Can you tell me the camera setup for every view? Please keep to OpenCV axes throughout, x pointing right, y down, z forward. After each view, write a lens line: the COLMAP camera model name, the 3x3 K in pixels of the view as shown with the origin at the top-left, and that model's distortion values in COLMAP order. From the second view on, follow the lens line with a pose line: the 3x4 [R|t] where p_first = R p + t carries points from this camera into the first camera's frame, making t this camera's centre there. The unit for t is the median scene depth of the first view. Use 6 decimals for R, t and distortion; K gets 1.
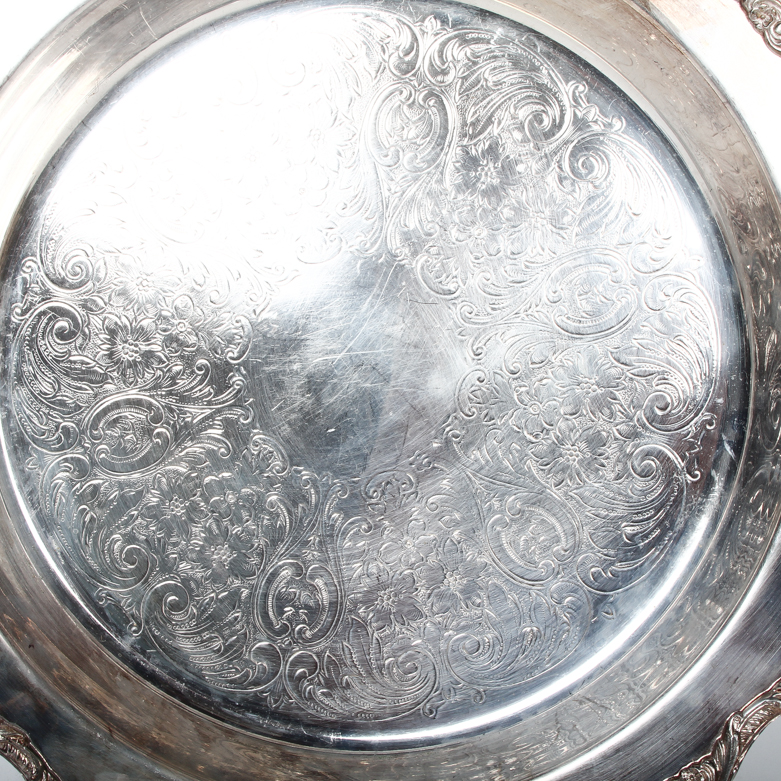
lens RADIAL K [[1328.9, 0, 392.7], [0, 1328.9, 391.9], [0, 0, 1]] dist [-0.085623, 0.000000]
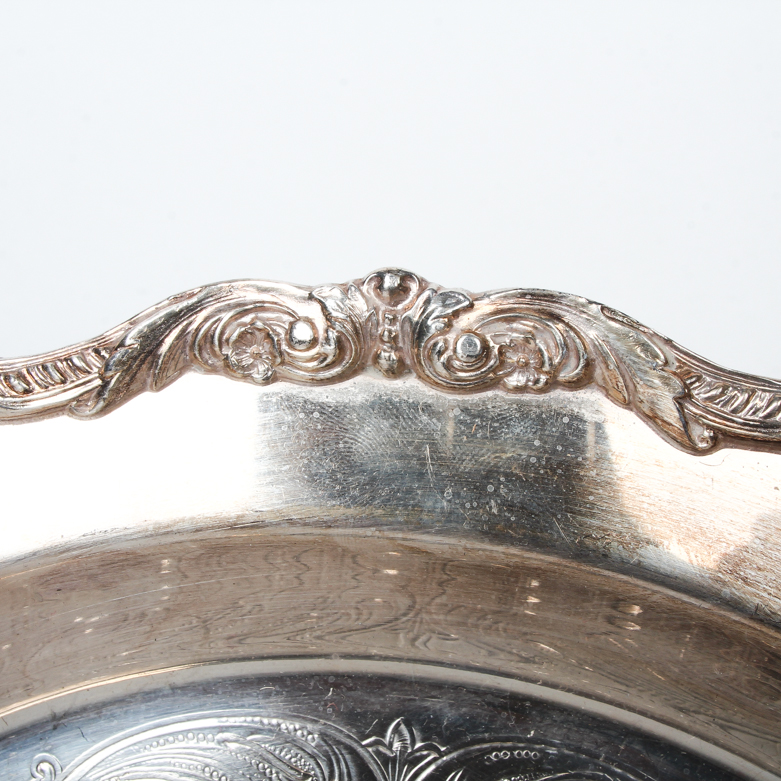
lens RADIAL K [[1328.9, 0, 393.6], [0, 1328.9, 392.6], [0, 0, 1]] dist [-0.085623, 0.000000]
pose [[0.993044, -0.111587, 0.037569, 0.023274], [0.117245, 0.966439, -0.228582, -0.288415], [-0.010802, 0.231397, 0.972799, 0.550355]]
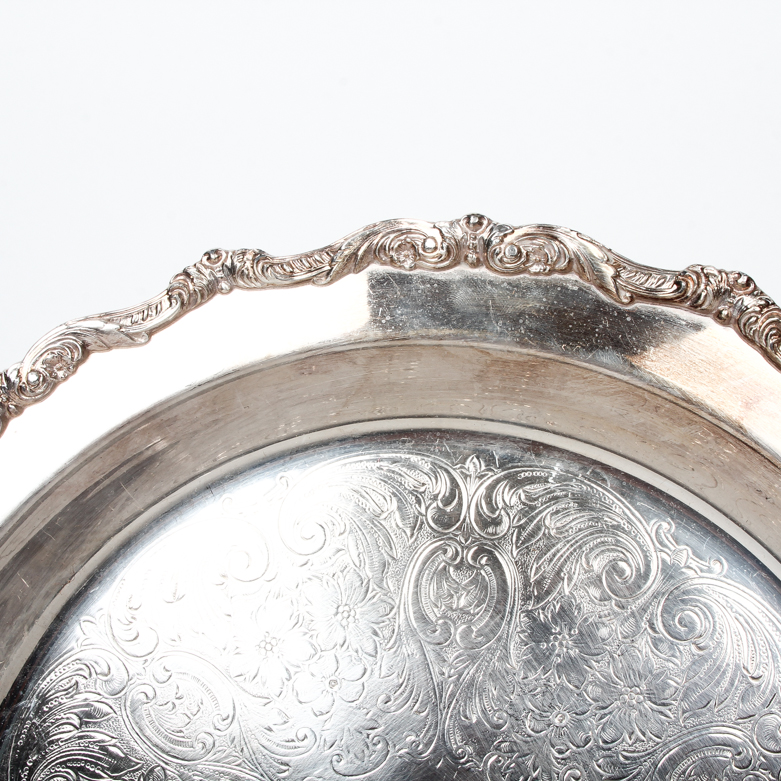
lens RADIAL K [[1328.9, 0, 397.9], [0, 1328.9, 392.3], [0, 0, 1]] dist [-0.085623, 0.000000]
pose [[0.995797, -0.090907, -0.011117, -0.004482], [0.084923, 0.961990, -0.259545, -0.111492], [0.034289, 0.257511, 0.965667, 0.188647]]
